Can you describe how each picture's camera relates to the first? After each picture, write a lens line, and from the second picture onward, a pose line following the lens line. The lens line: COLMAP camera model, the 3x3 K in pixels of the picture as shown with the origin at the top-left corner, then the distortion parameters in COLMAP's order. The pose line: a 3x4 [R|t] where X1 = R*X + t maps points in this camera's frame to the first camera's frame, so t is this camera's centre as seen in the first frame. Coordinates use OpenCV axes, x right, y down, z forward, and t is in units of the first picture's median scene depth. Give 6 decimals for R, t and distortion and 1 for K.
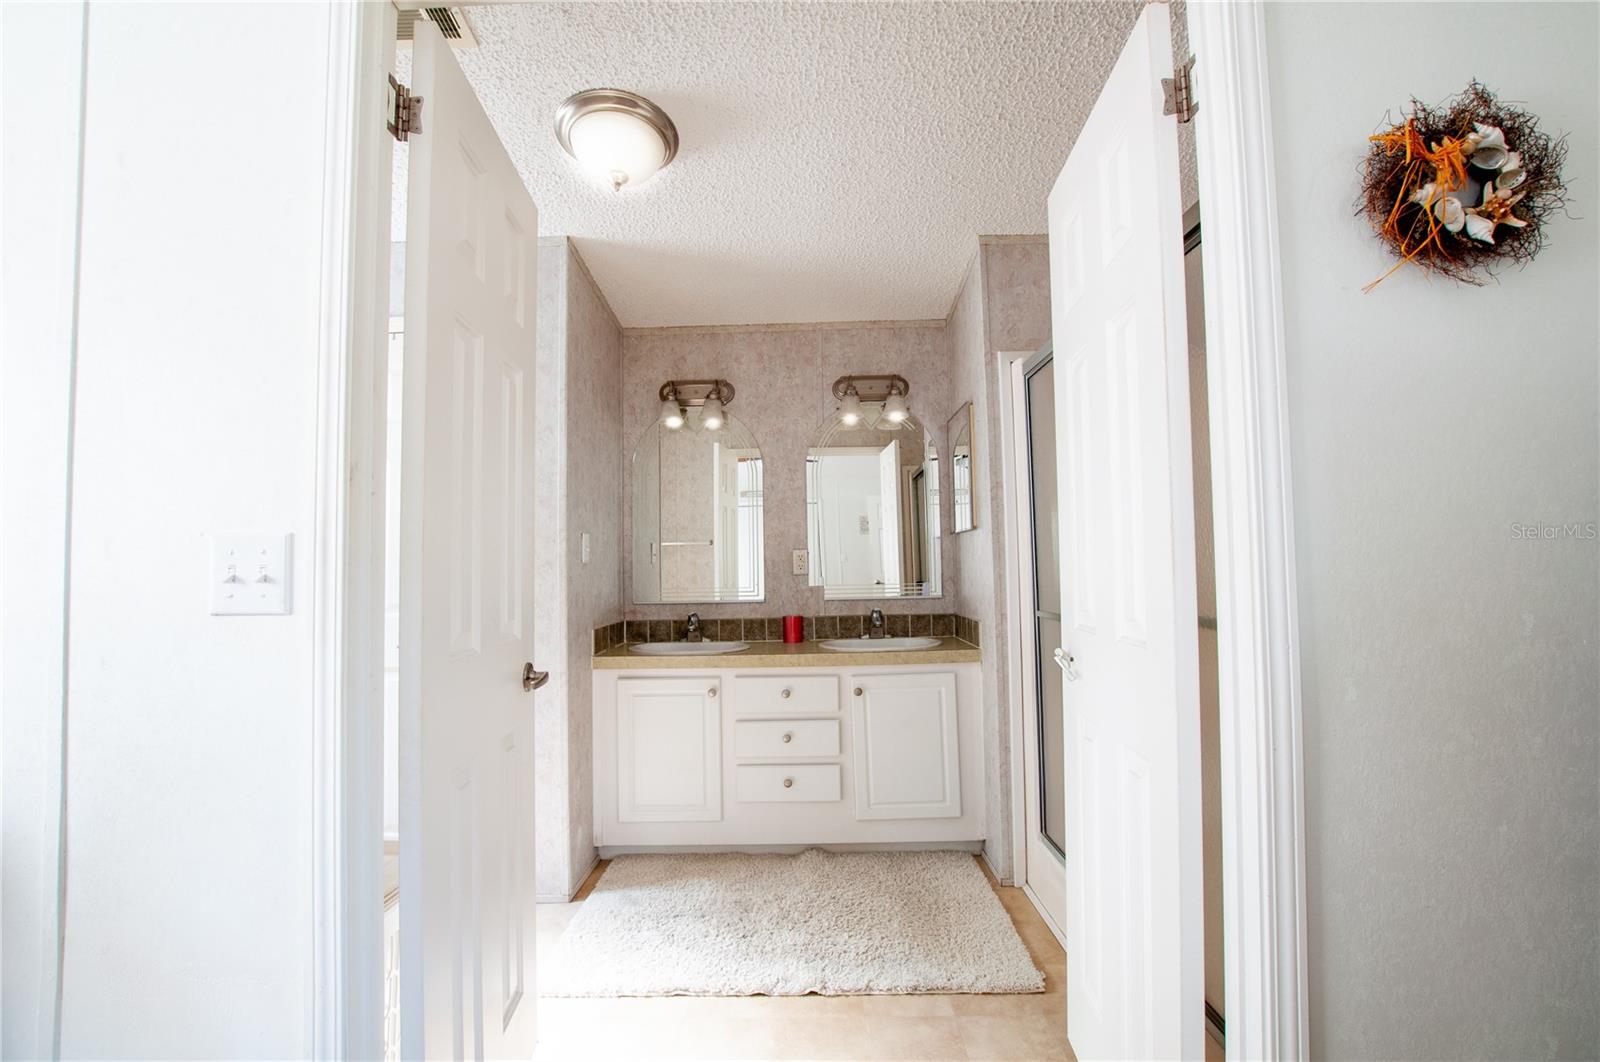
lens RADIAL K [[709.5, 0, 796.4], [0, 709.5, 535.4], [0, 0, 1]] dist [-0.032067, 0.004026]
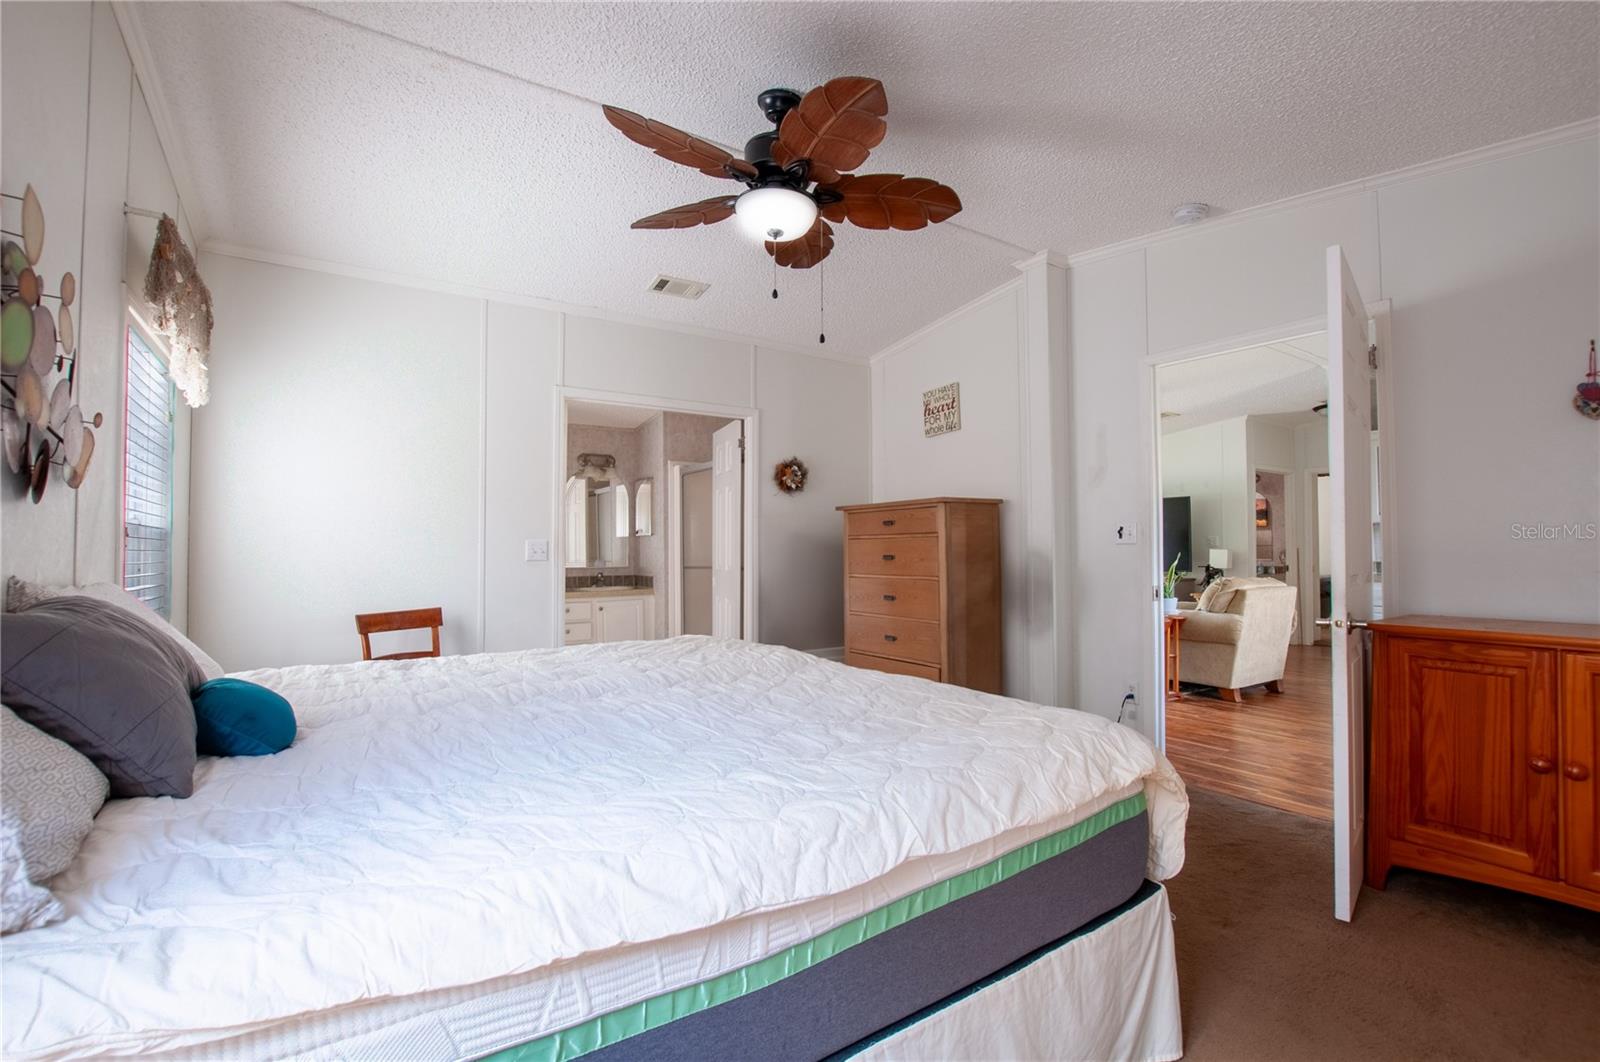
lens RADIAL K [[709.5, 0, 796.4], [0, 709.5, 535.4], [0, 0, 1]] dist [-0.032067, 0.004026]
pose [[0.826160, 0.026366, 0.562818, -0.542320], [-0.035783, 0.999343, 0.005711, -0.032442], [-0.562298, -0.024857, 0.826561, -0.946344]]
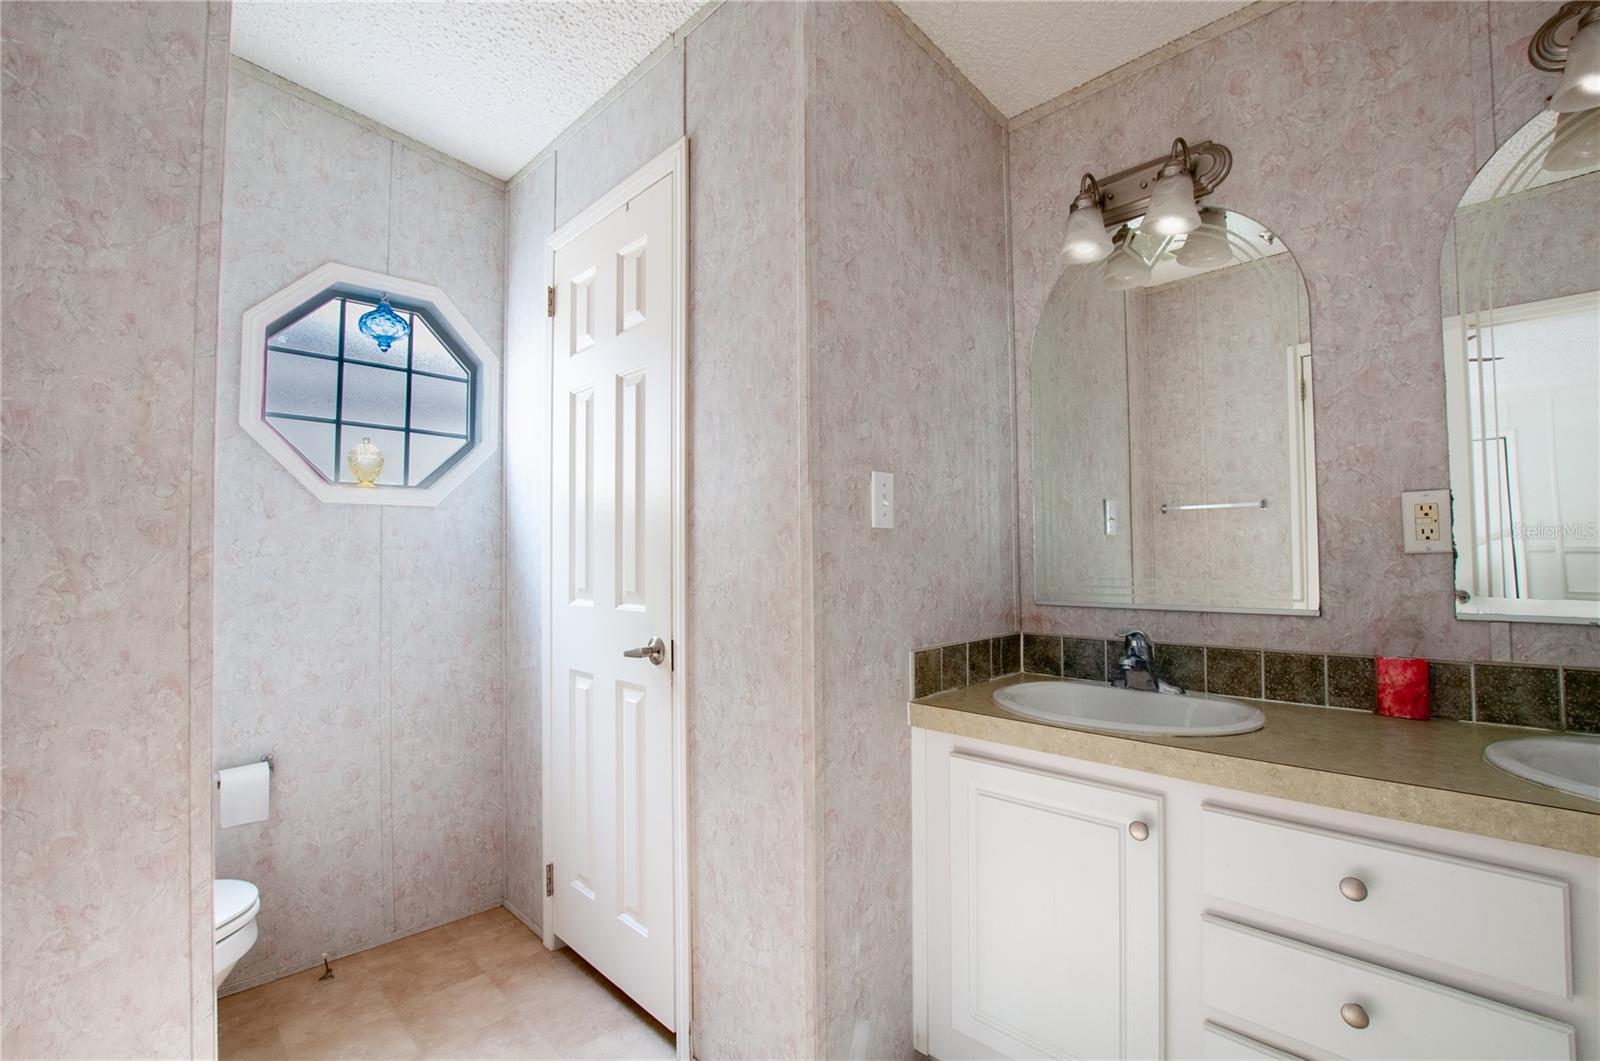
lens RADIAL K [[709.5, 0, 796.4], [0, 709.5, 534.9], [0, 0, 1]] dist [-0.032067, 0.004026]
pose [[0.715441, -0.011419, -0.698579, 0.024244], [0.030100, 0.999442, 0.014490, 0.028838], [0.698024, -0.031394, 0.715386, 0.478684]]
